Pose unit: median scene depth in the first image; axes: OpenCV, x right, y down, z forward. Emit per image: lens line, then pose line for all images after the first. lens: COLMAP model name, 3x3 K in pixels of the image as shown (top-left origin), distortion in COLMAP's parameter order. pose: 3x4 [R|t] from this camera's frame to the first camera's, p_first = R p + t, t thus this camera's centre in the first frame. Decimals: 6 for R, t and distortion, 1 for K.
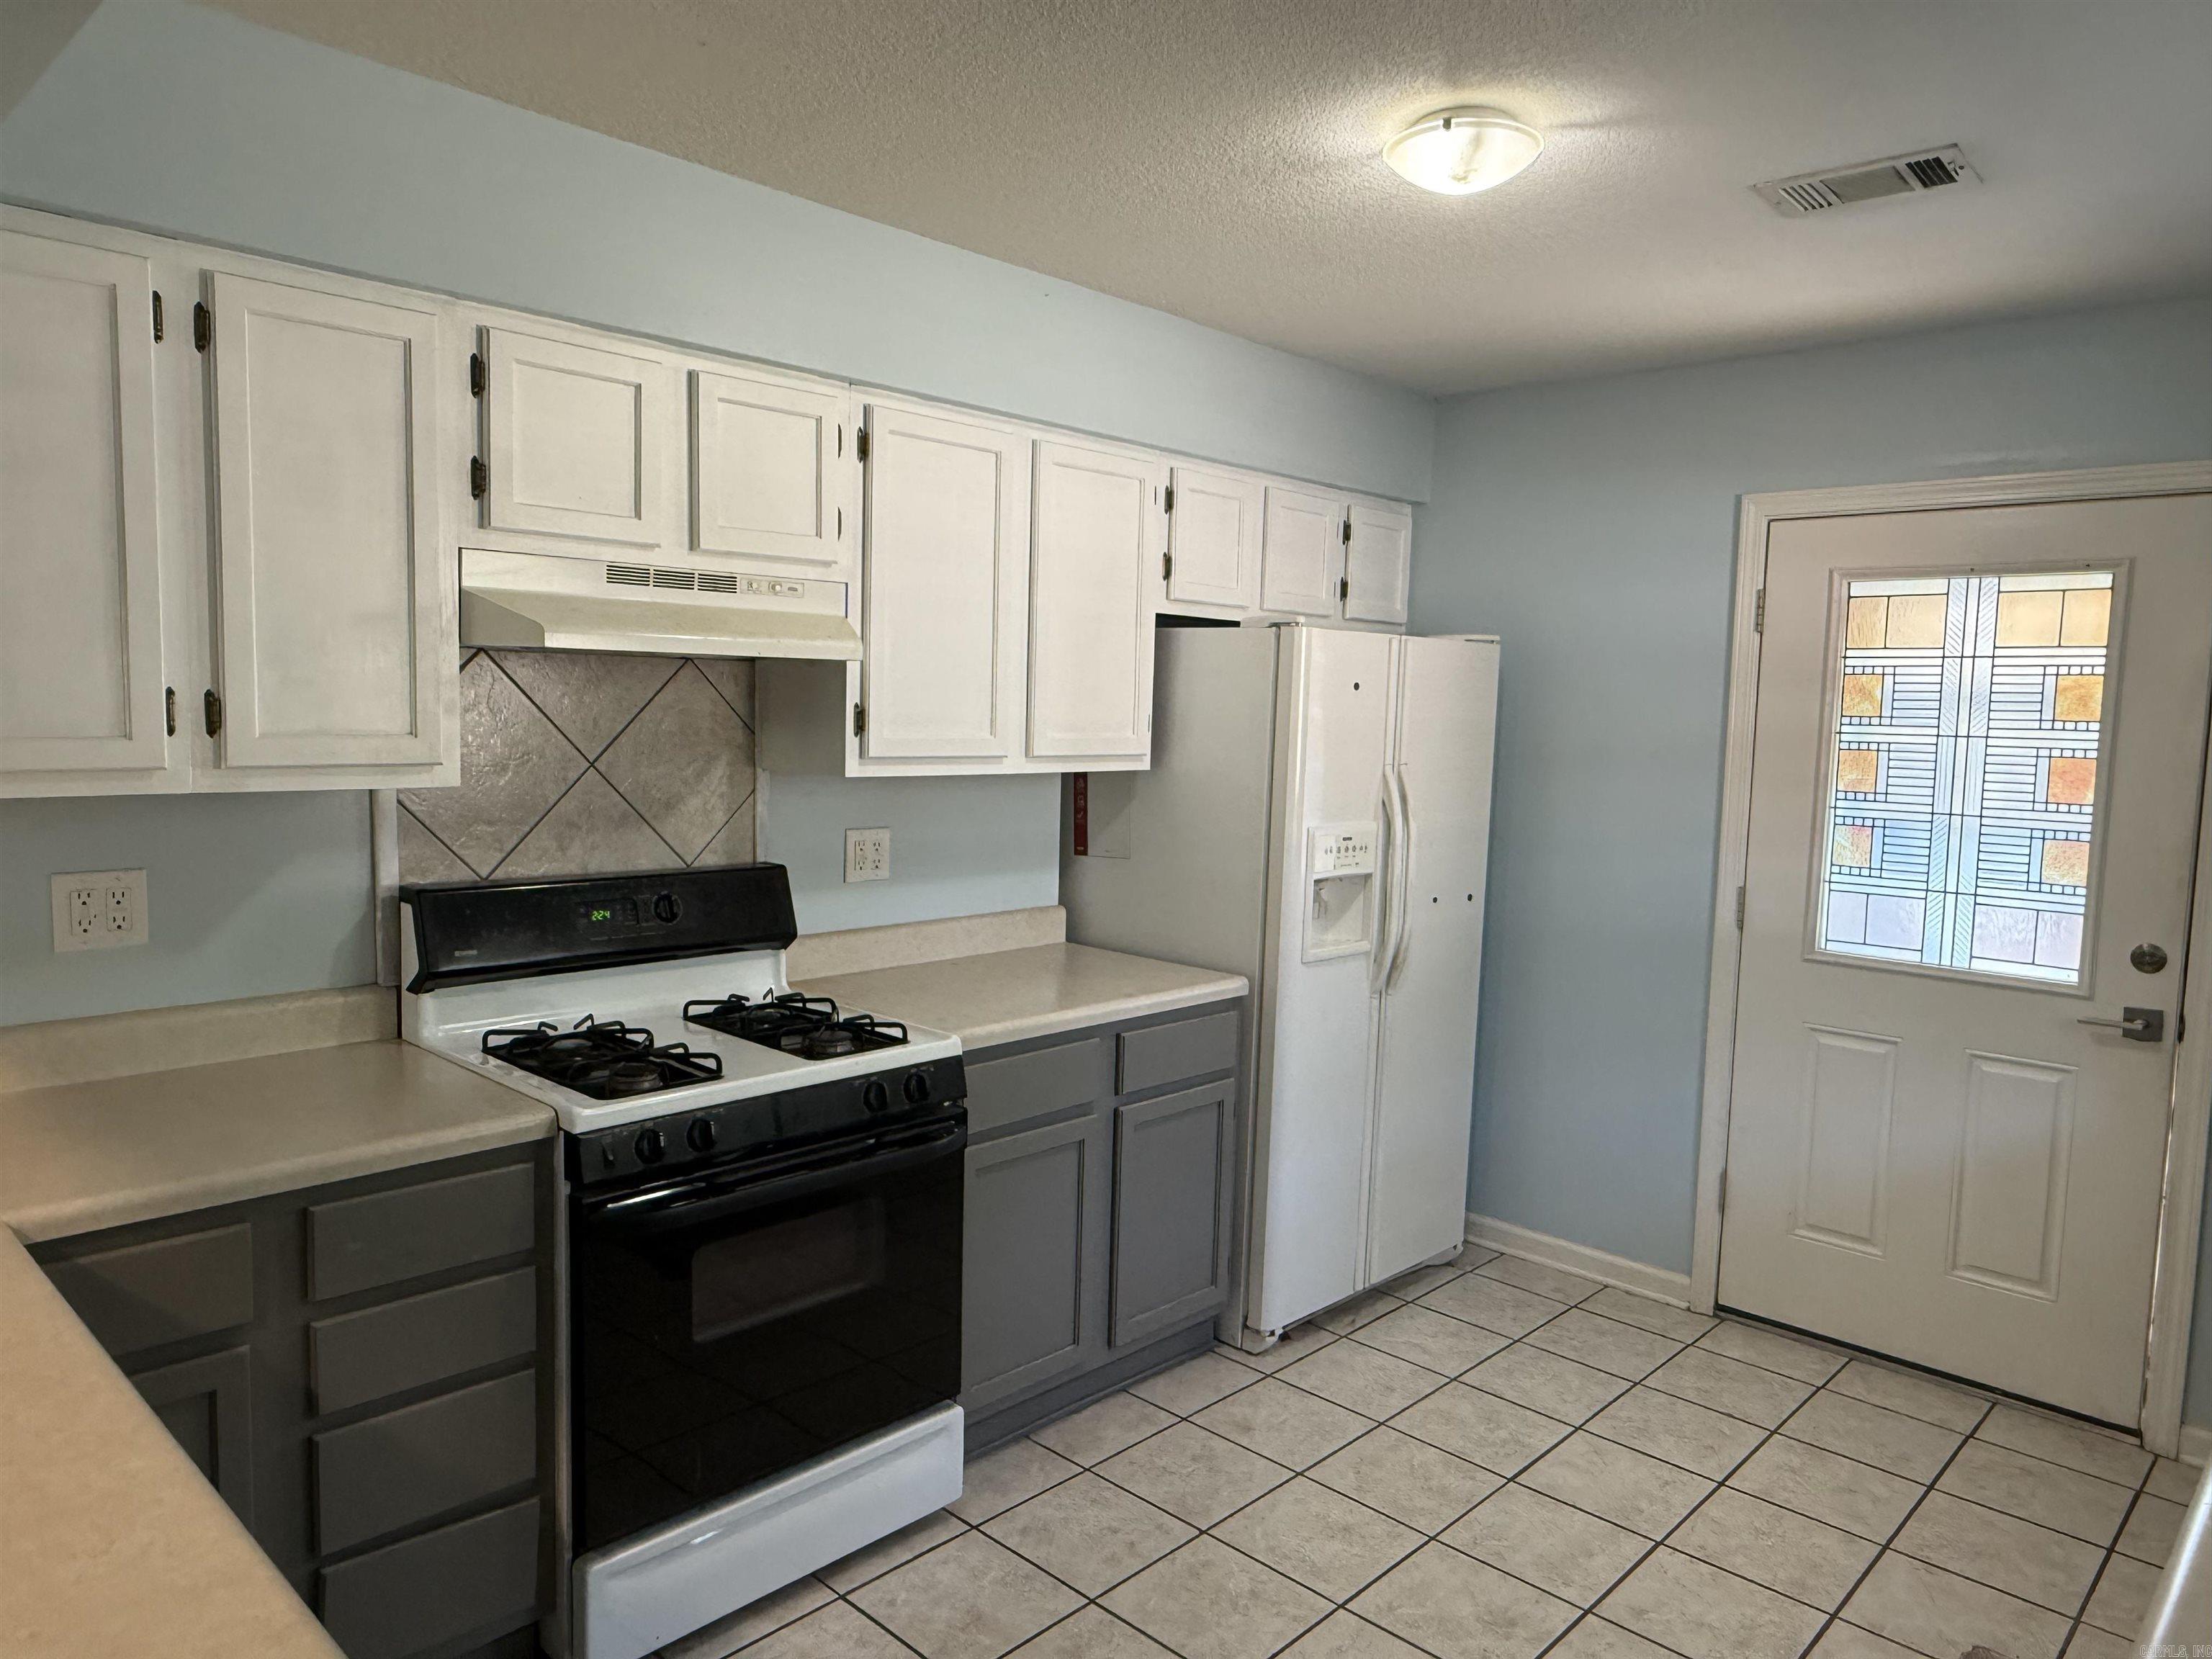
lens RADIAL K [[1460.0, 0, 1099.9], [0, 1460.0, 824.7], [0, 0, 1]] dist [-0.005195, -0.001891]
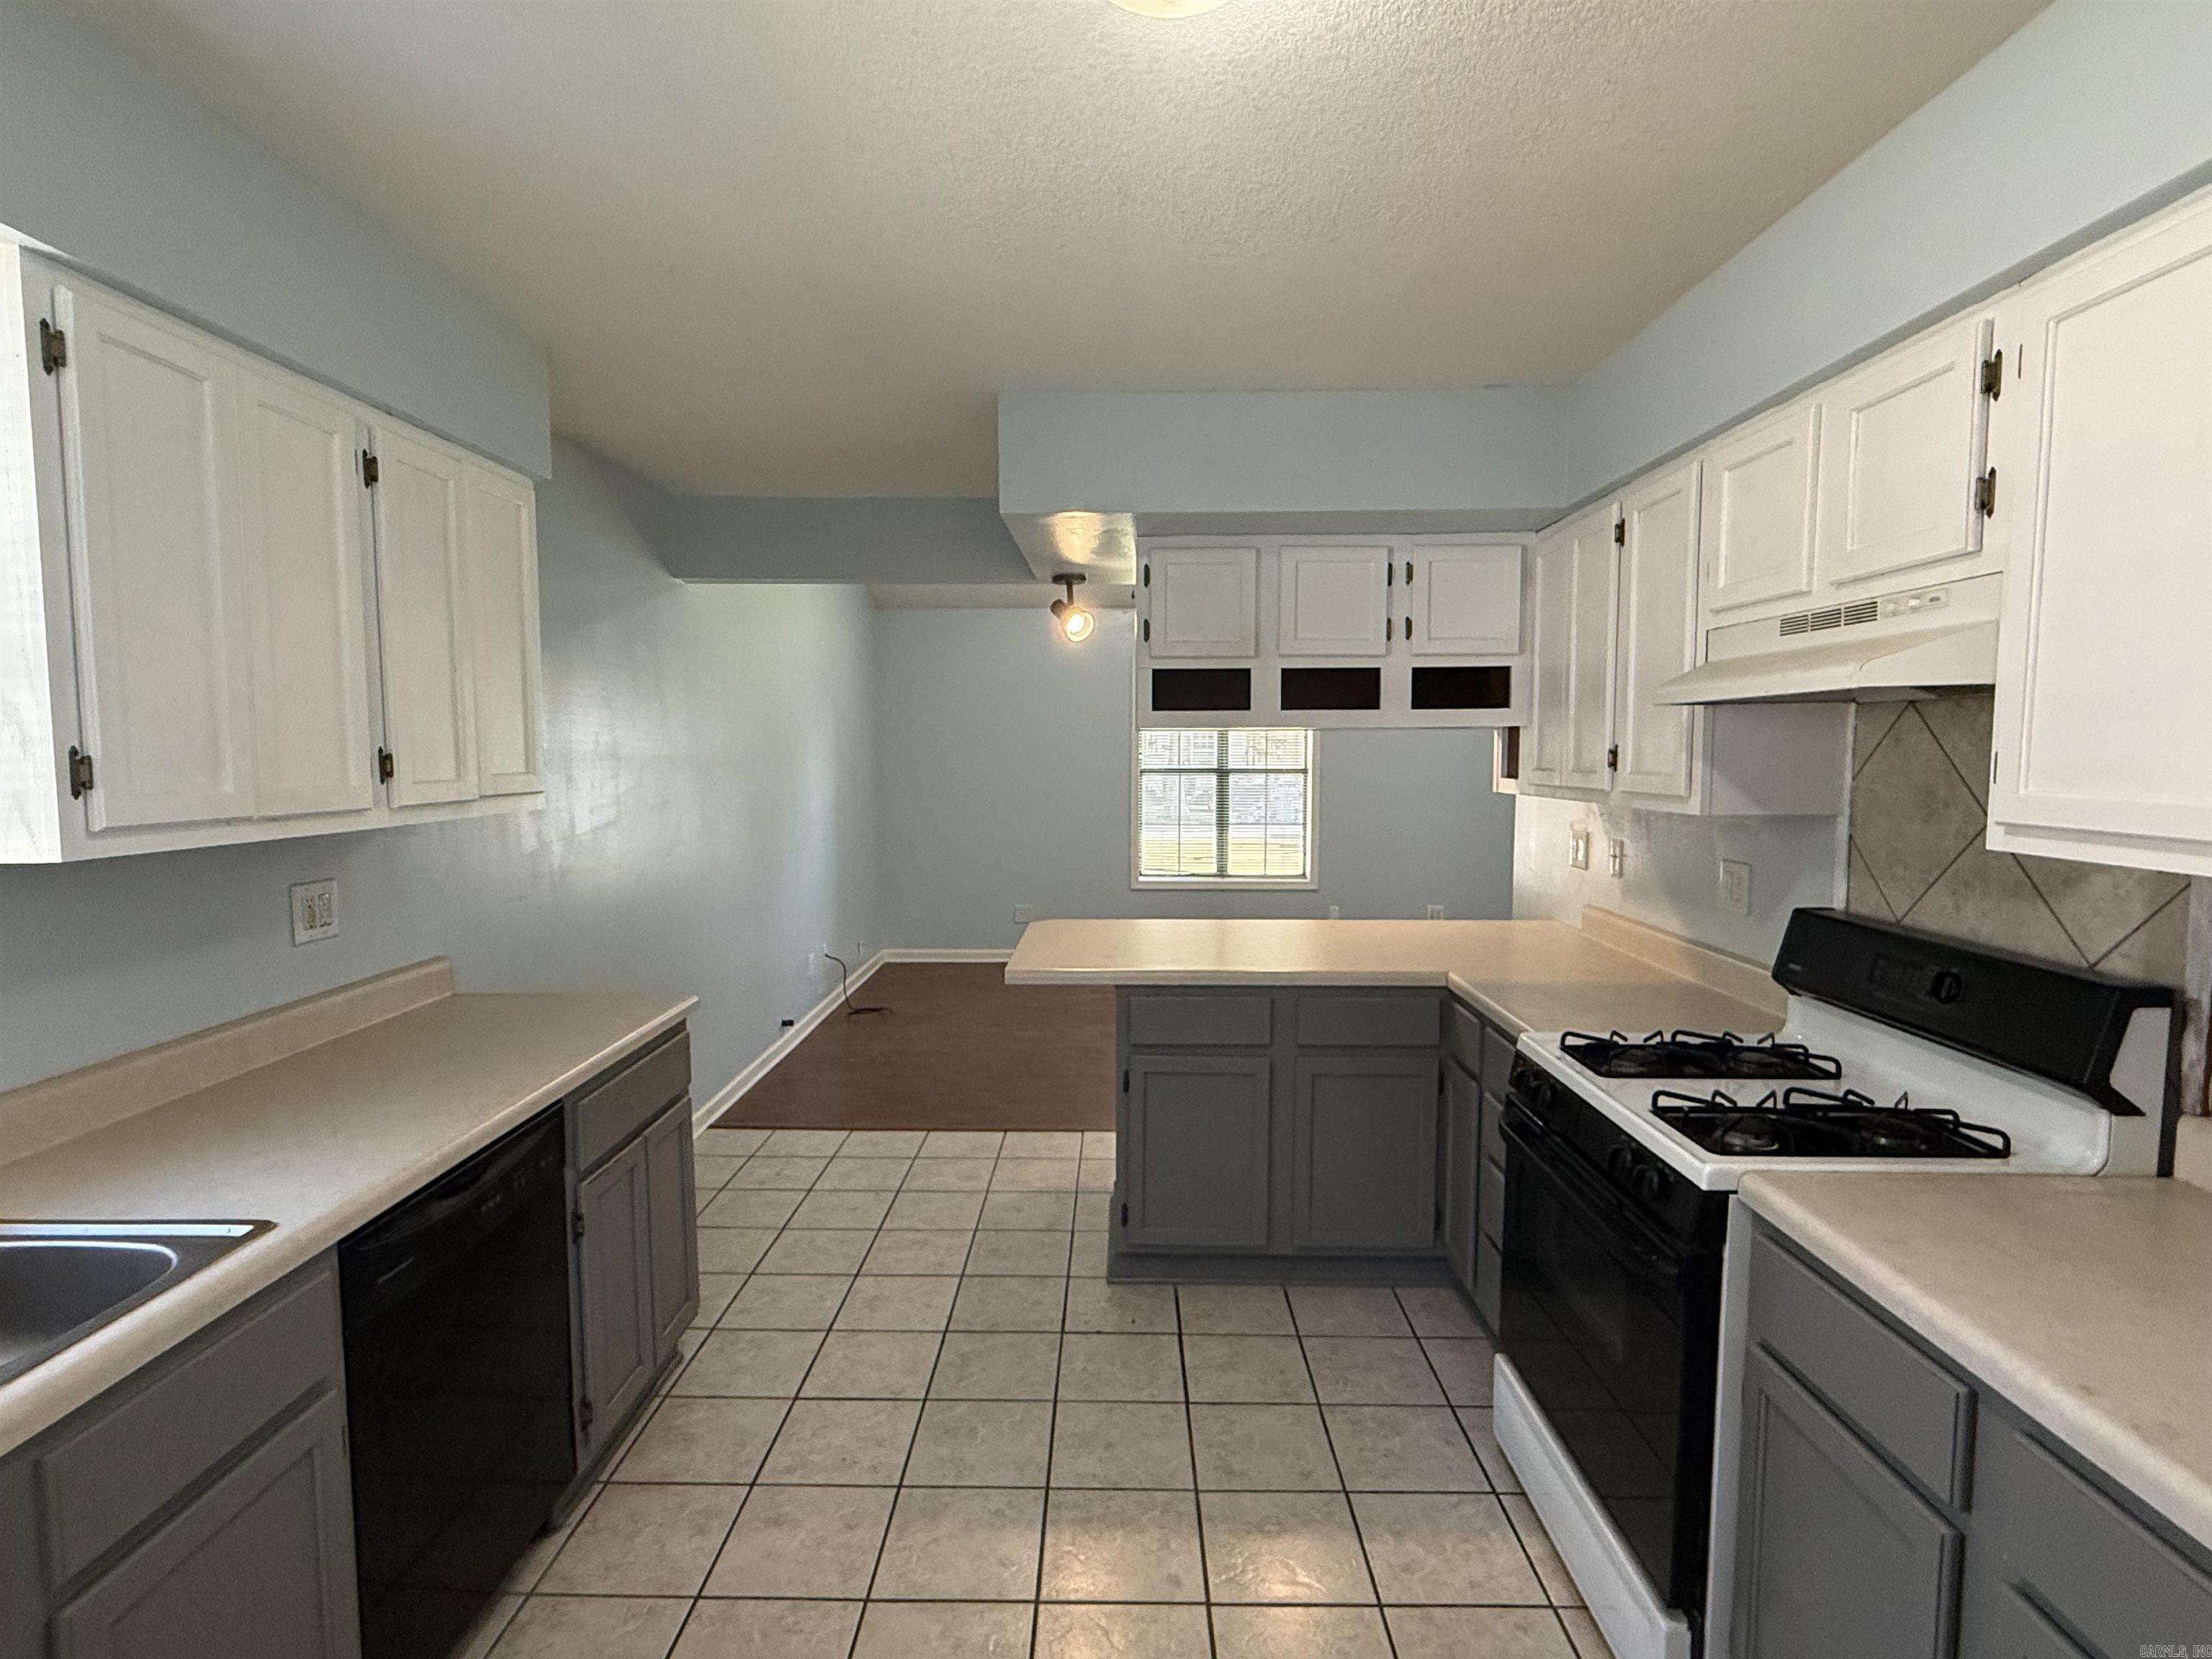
lens RADIAL K [[1111.7, 0, 1099.7], [0, 1111.7, 834.8], [0, 0, 1]] dist [0.002116, 0.000889]
pose [[-0.727645, 0.022800, -0.685574, 0.484943], [-0.084466, 0.988863, 0.122537, -0.066172], [0.680733, 0.147071, -0.717616, 1.048843]]
